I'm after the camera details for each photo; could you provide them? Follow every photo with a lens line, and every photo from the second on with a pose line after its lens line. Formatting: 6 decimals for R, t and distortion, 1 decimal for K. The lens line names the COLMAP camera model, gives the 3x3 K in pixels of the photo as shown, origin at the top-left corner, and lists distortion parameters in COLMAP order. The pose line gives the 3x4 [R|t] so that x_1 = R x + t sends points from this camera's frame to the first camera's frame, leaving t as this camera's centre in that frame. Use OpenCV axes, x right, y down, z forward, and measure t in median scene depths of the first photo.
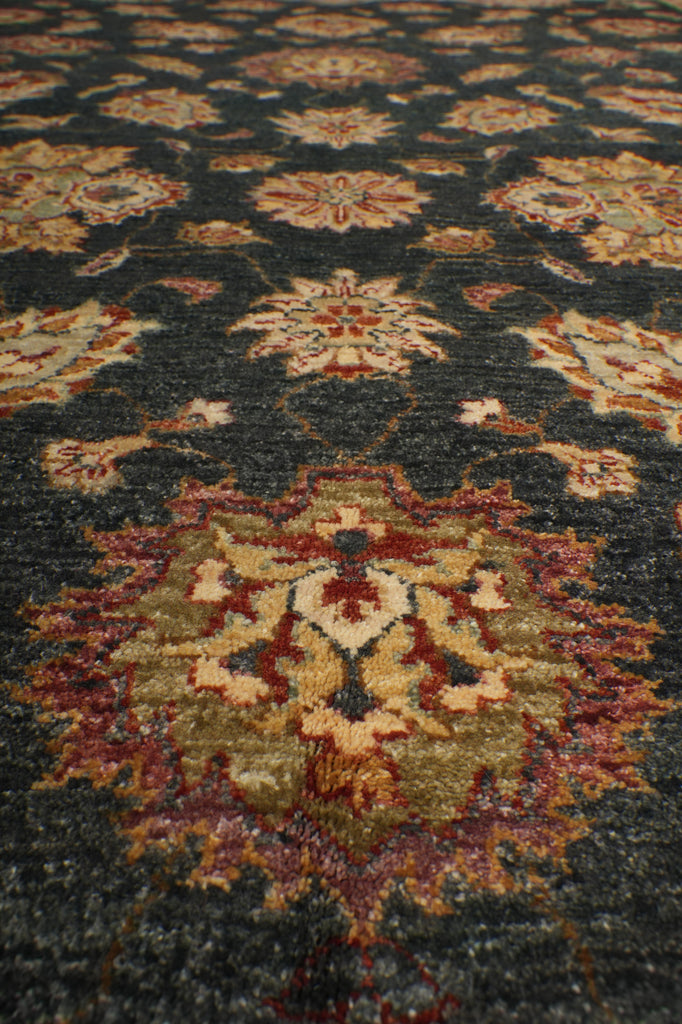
lens RADIAL K [[948.6, 0, 341.0], [0, 948.6, 512.0], [0, 0, 1]] dist [-0.107247, 0.228911]
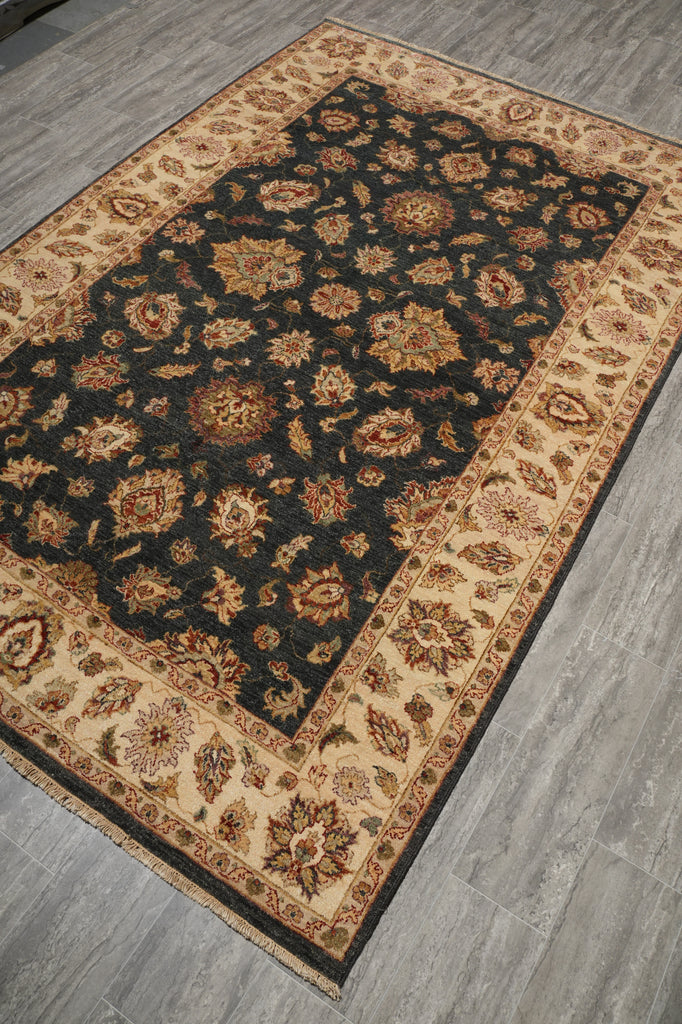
lens RADIAL K [[770.0, 0, 322.5], [0, 770.0, 535.9], [0, 0, 1]] dist [-0.118417, 0.105540]
pose [[0.834549, 0.474442, -0.280059, 1.654608], [-0.338999, 0.842926, 0.417799, -1.074053], [0.434290, -0.253734, 0.864298, -2.435438]]
